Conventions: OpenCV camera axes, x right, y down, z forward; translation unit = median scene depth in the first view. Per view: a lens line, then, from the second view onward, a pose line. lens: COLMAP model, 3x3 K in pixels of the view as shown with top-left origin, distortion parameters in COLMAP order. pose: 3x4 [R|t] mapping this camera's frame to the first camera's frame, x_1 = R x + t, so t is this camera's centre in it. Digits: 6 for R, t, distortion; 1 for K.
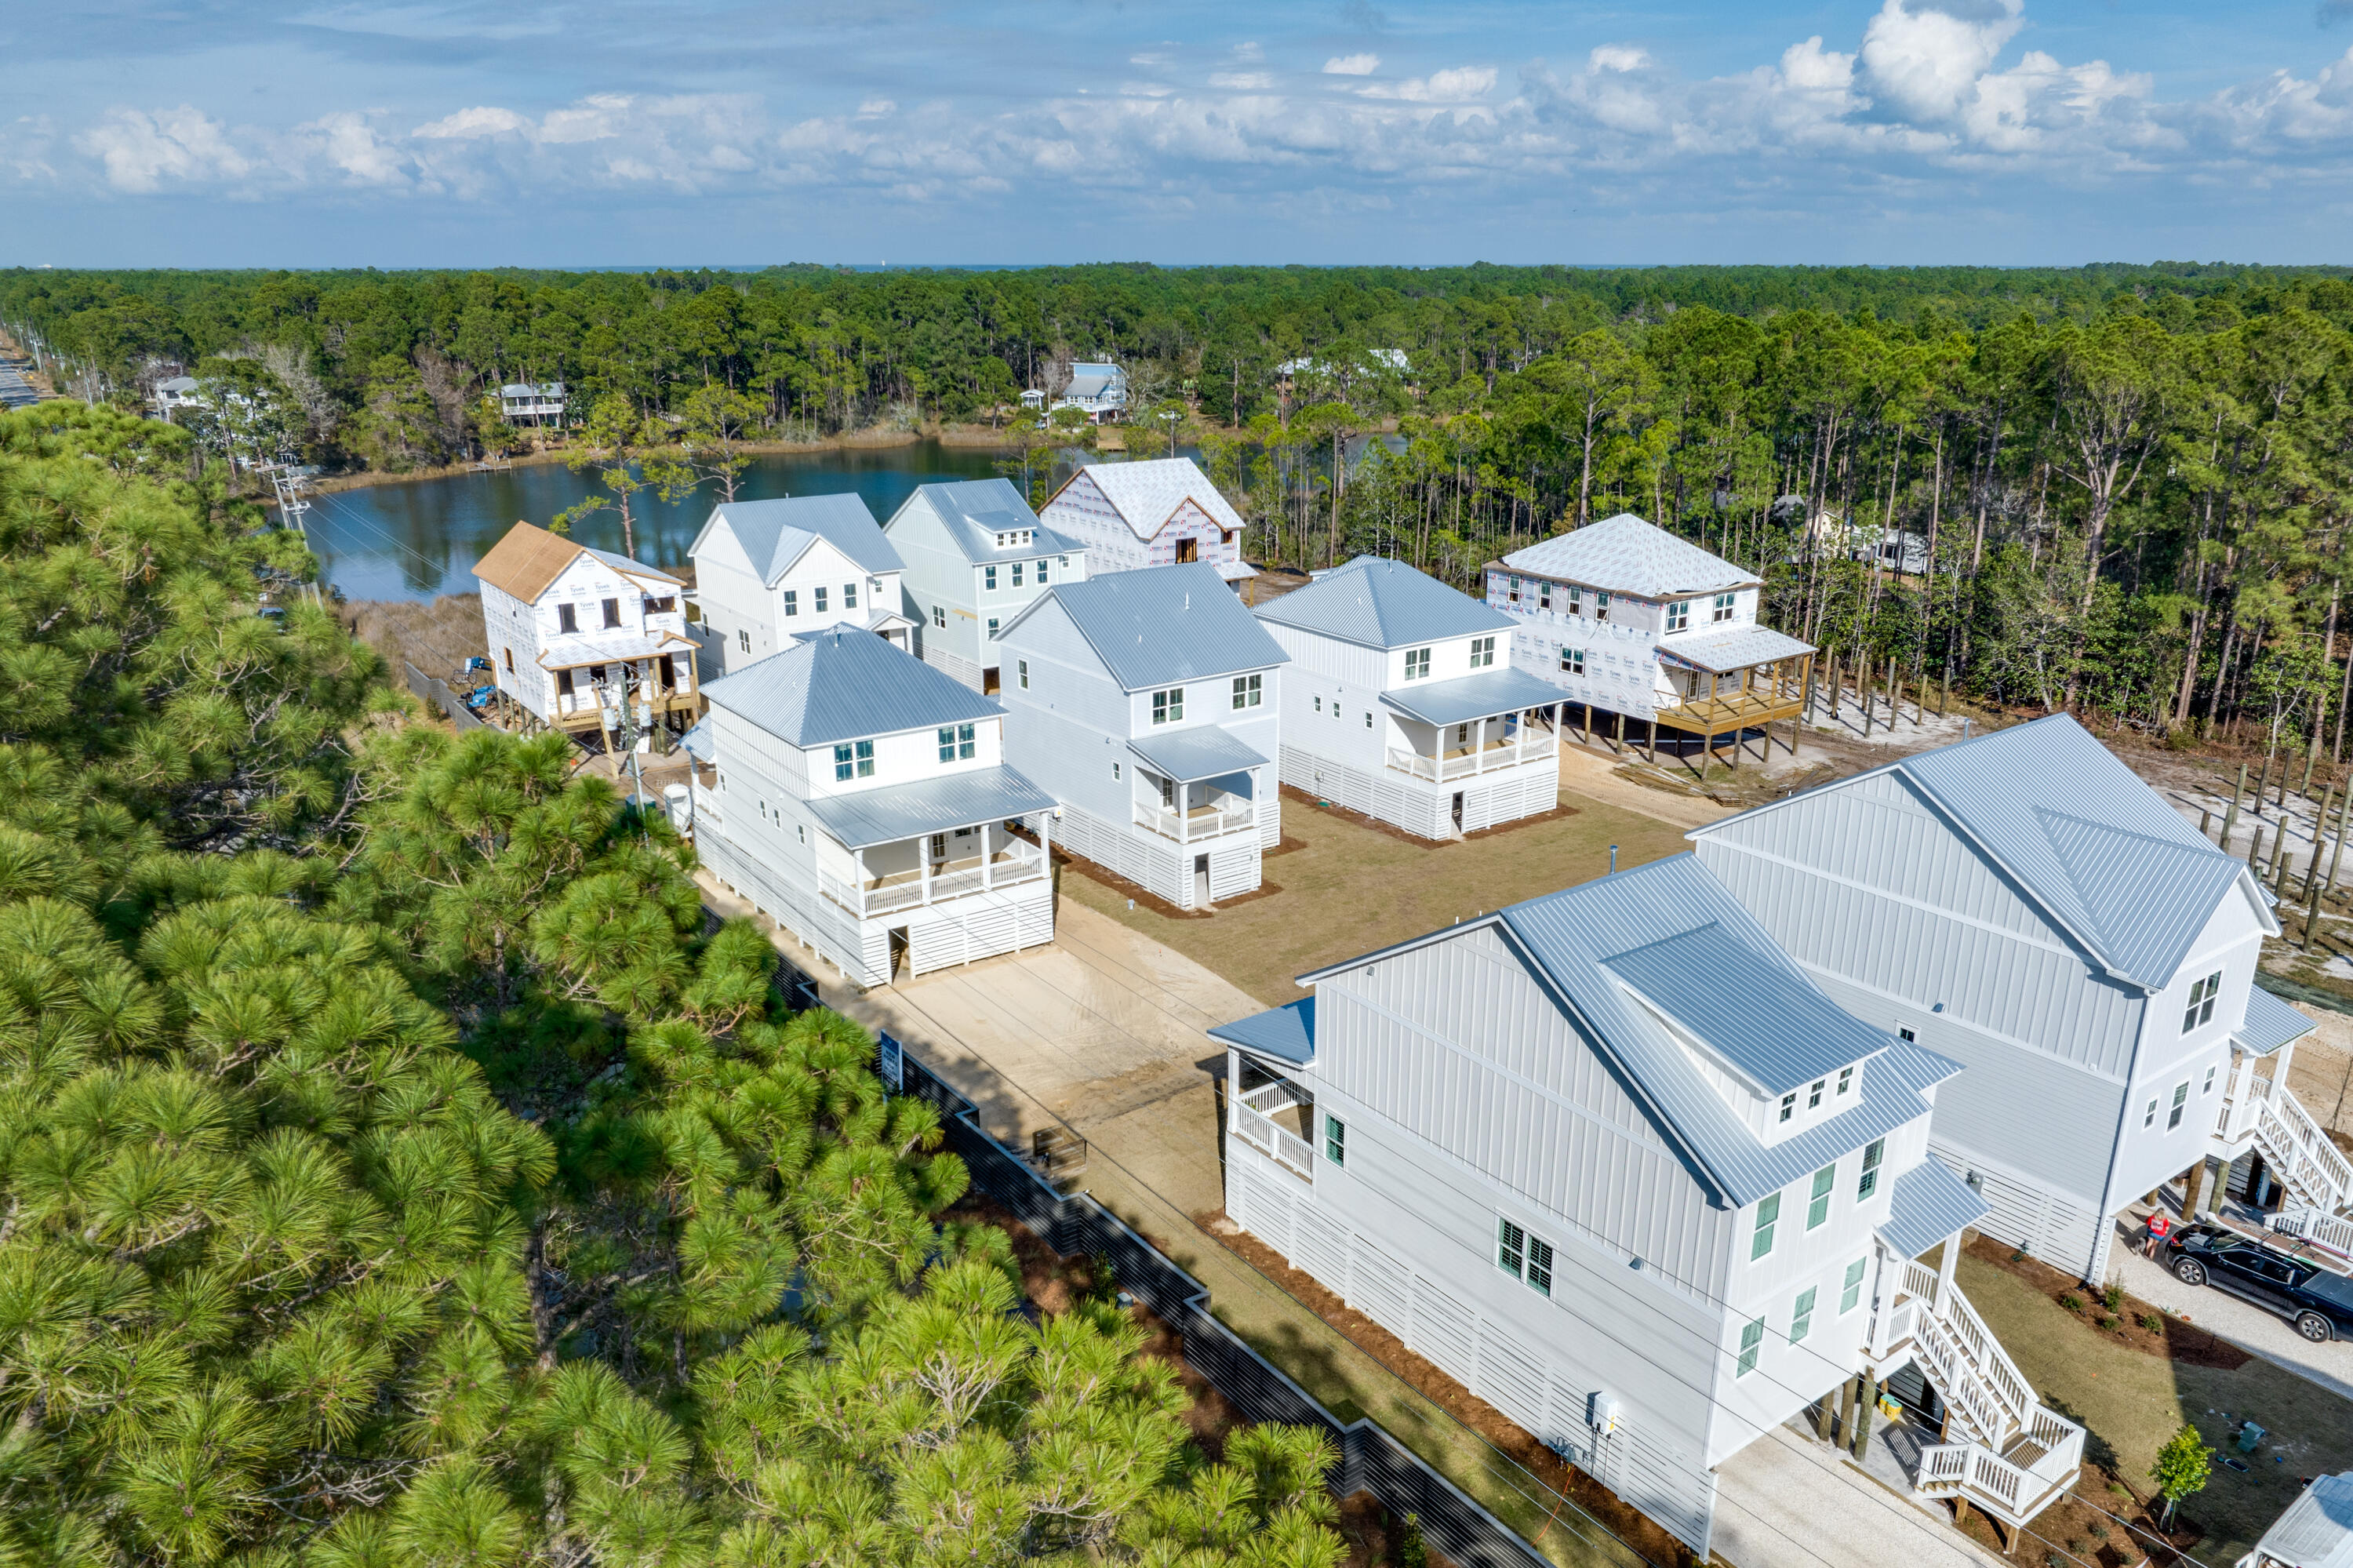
lens RADIAL K [[1655.7, 0, 1206.2], [0, 1655.7, 855.0], [0, 0, 1]] dist [-0.002681, -0.006623]
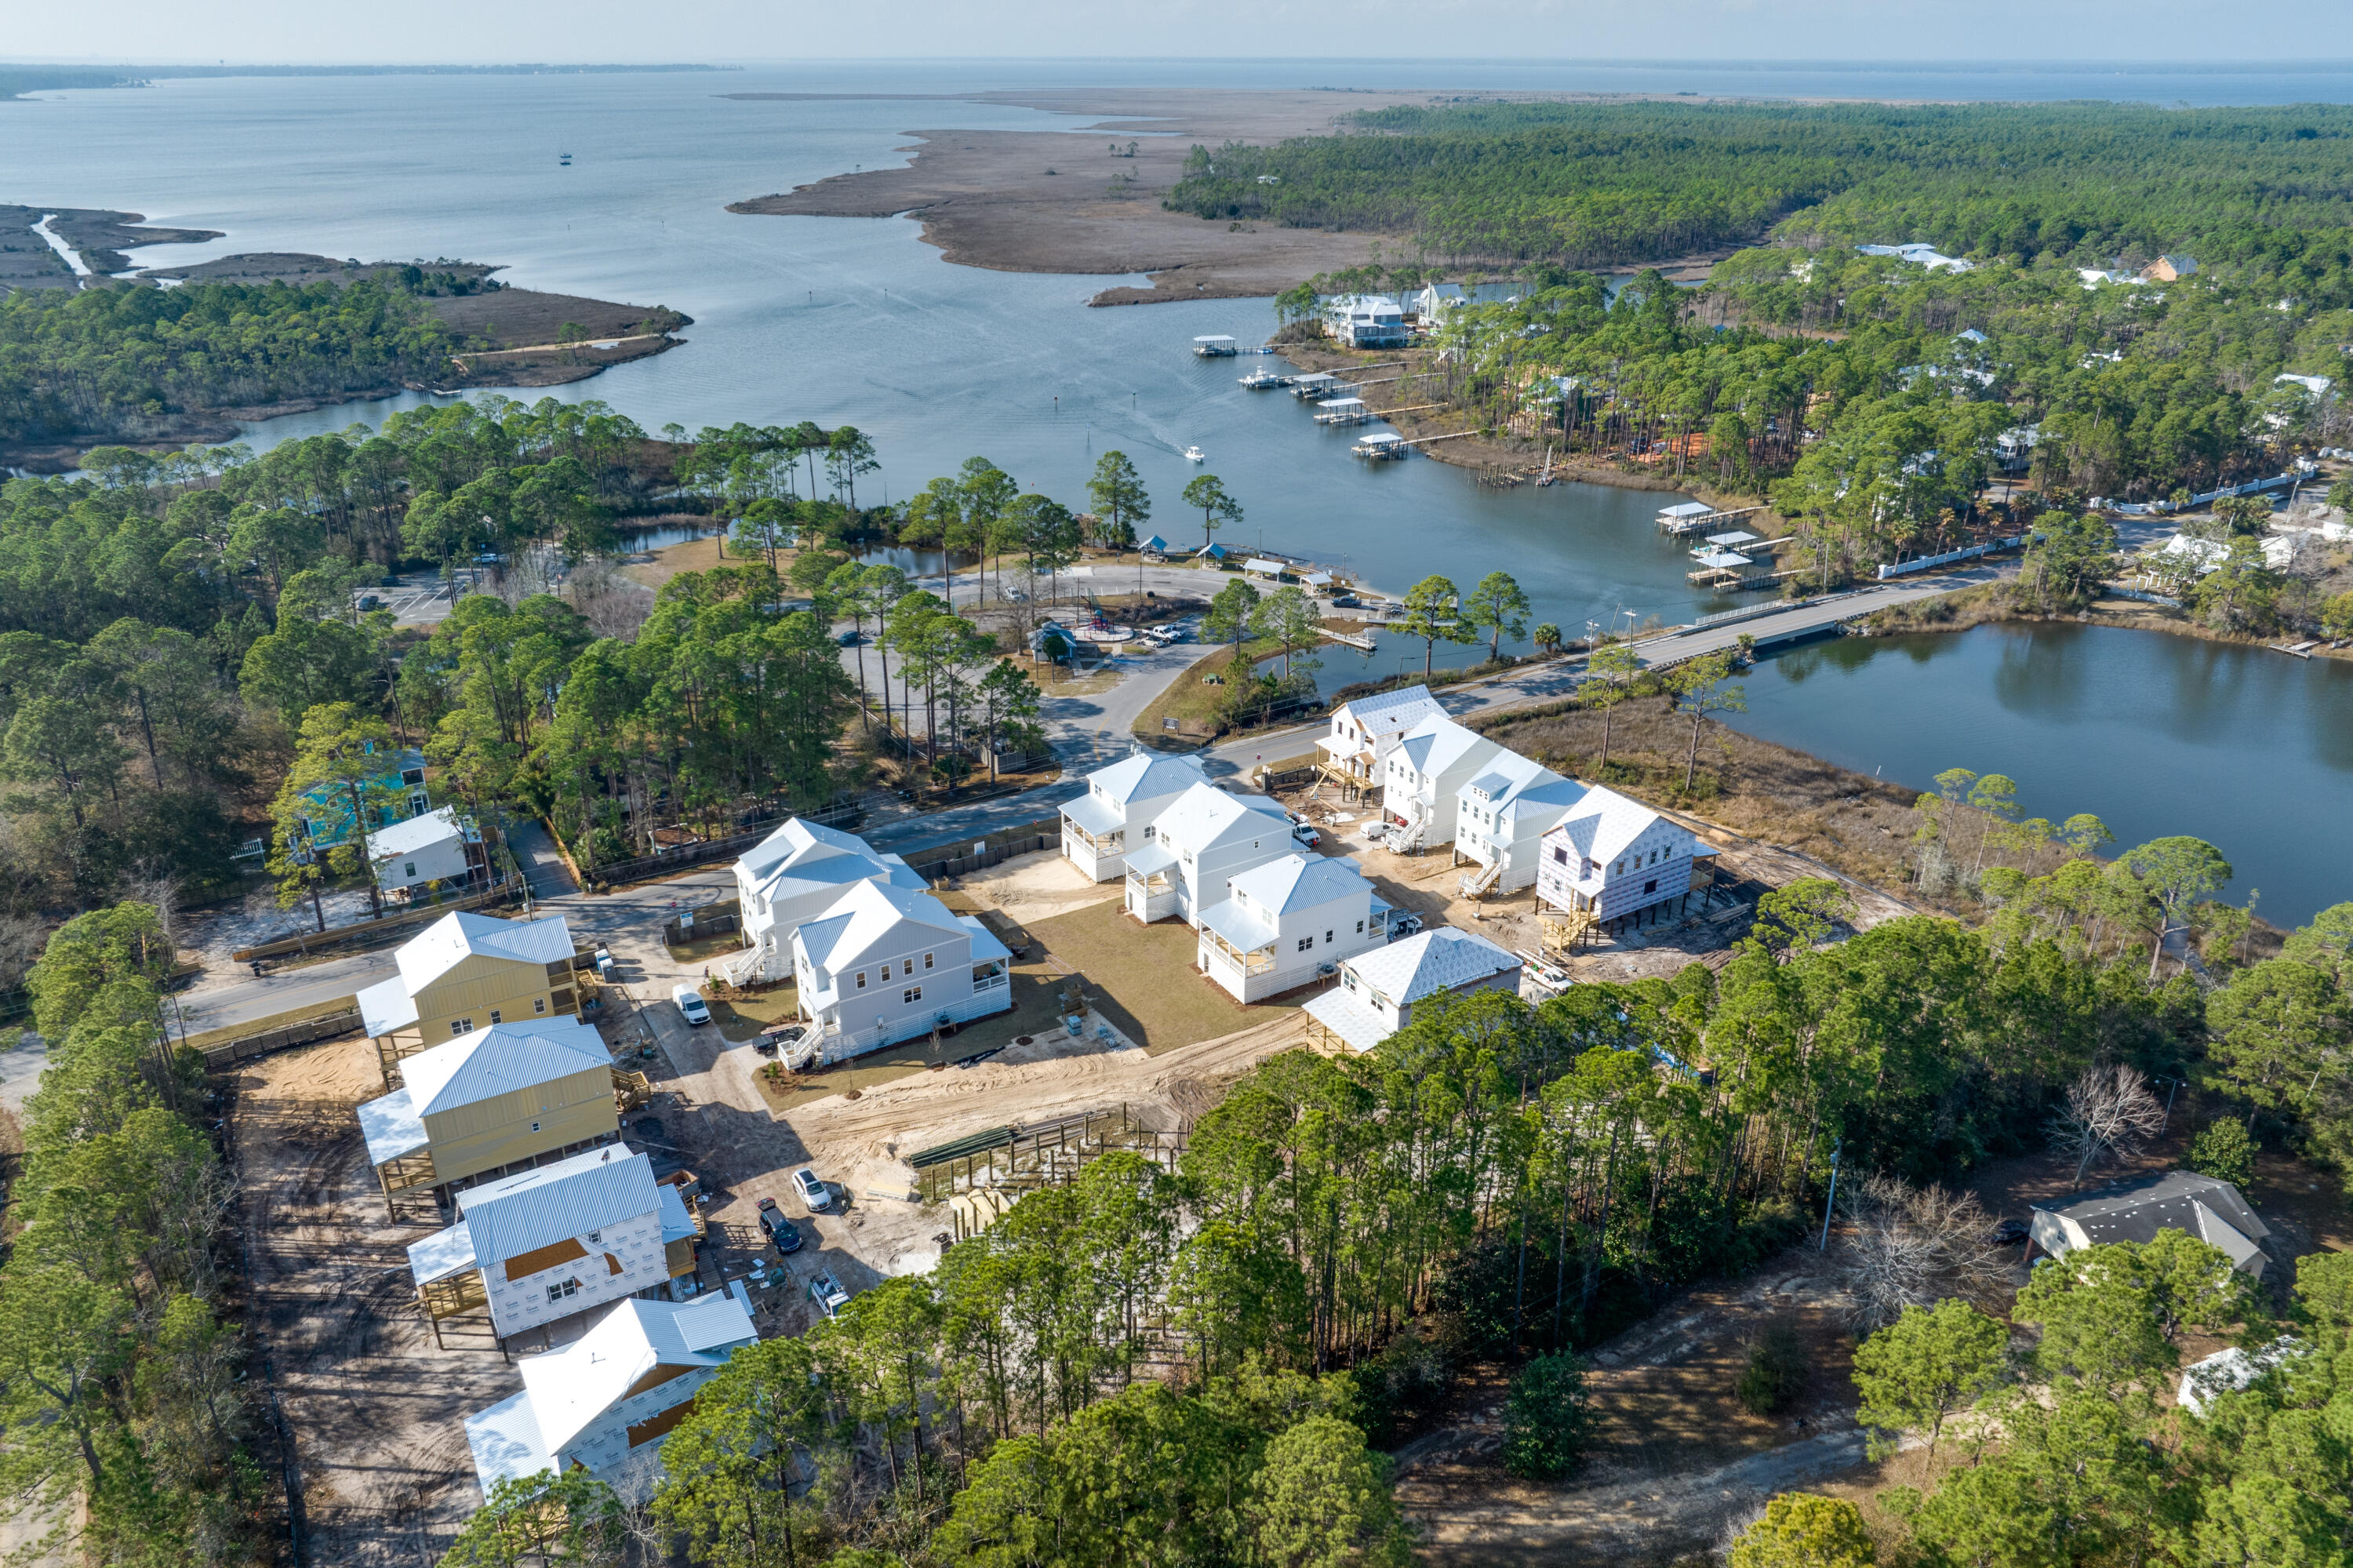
lens RADIAL K [[1652.9, 0, 1180.7], [0, 1652.9, 733.1], [0, 0, 1]] dist [0.004654, -0.027213]
pose [[-0.078462, 0.380820, -0.921314, 1.658350], [-0.337548, 0.859428, 0.383986, -0.898219], [0.938032, 0.341117, 0.061112, 0.633074]]
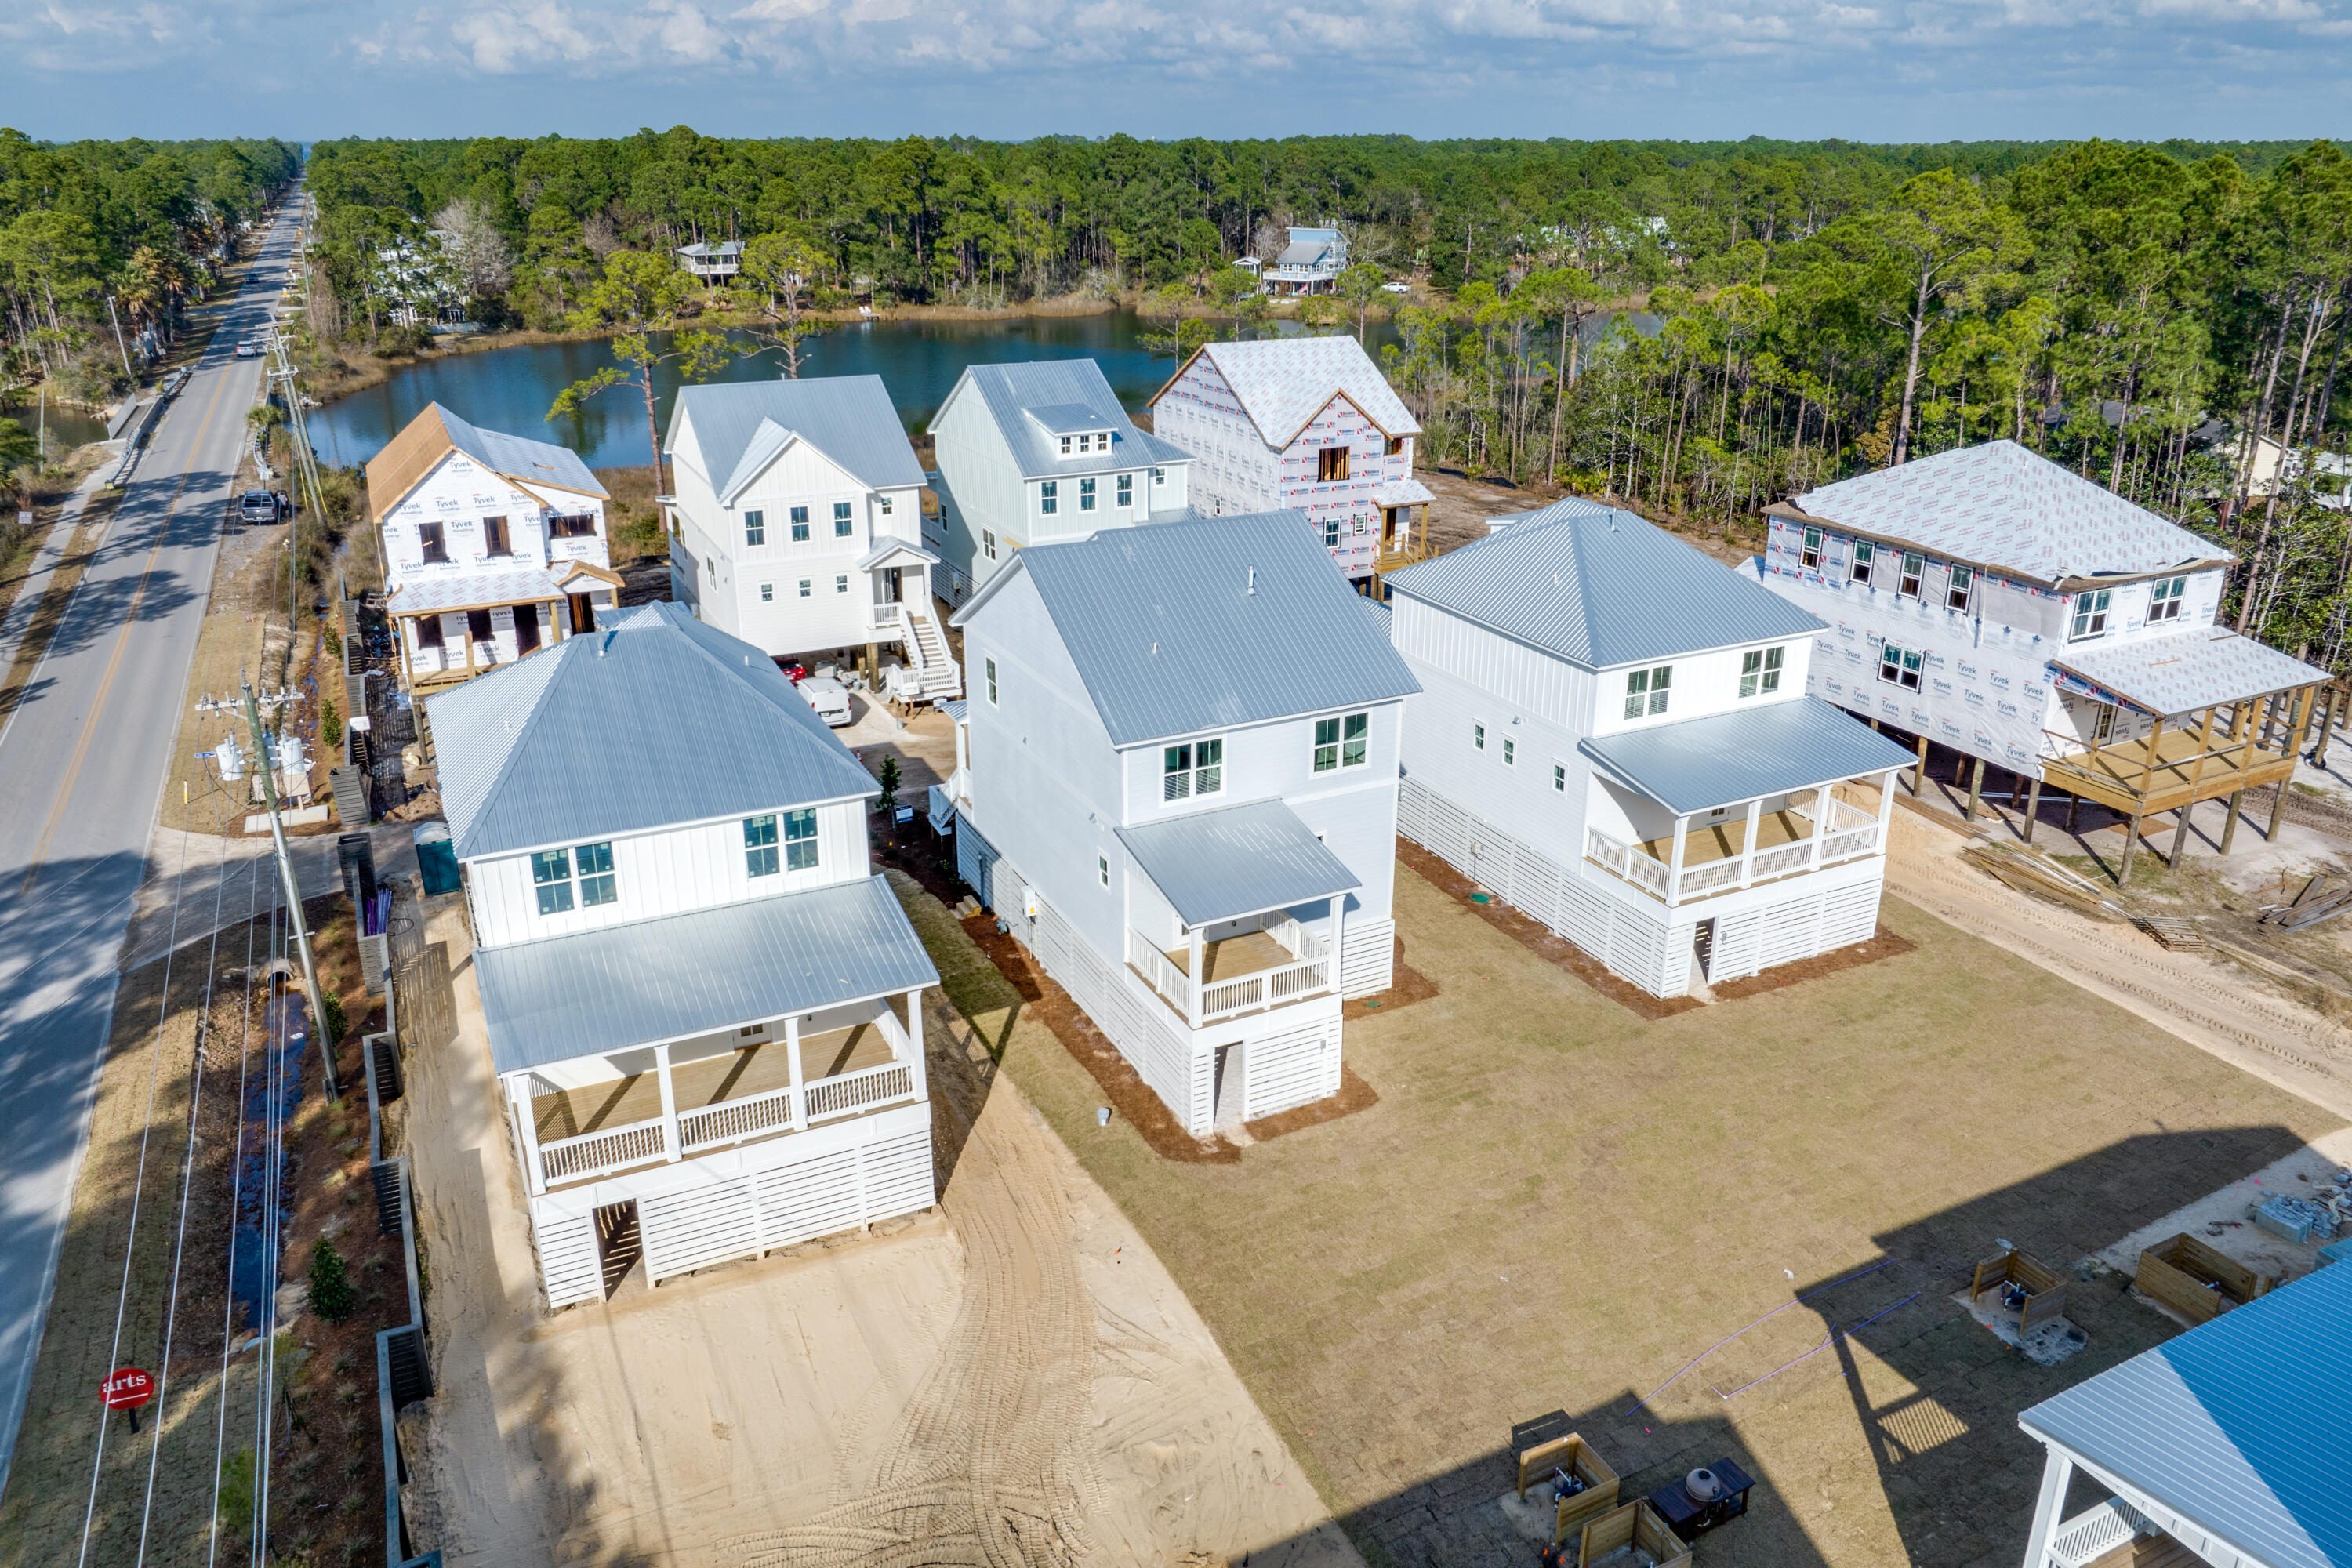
lens RADIAL K [[1624.2, 0, 1179.3], [0, 1624.2, 725.9], [0, 0, 1]] dist [0.007619, -0.043328]
pose [[0.986133, 0.058330, -0.155367, 0.045513], [-0.057868, 0.998296, 0.007498, -0.084390], [0.155540, 0.001596, 0.987828, 0.341306]]
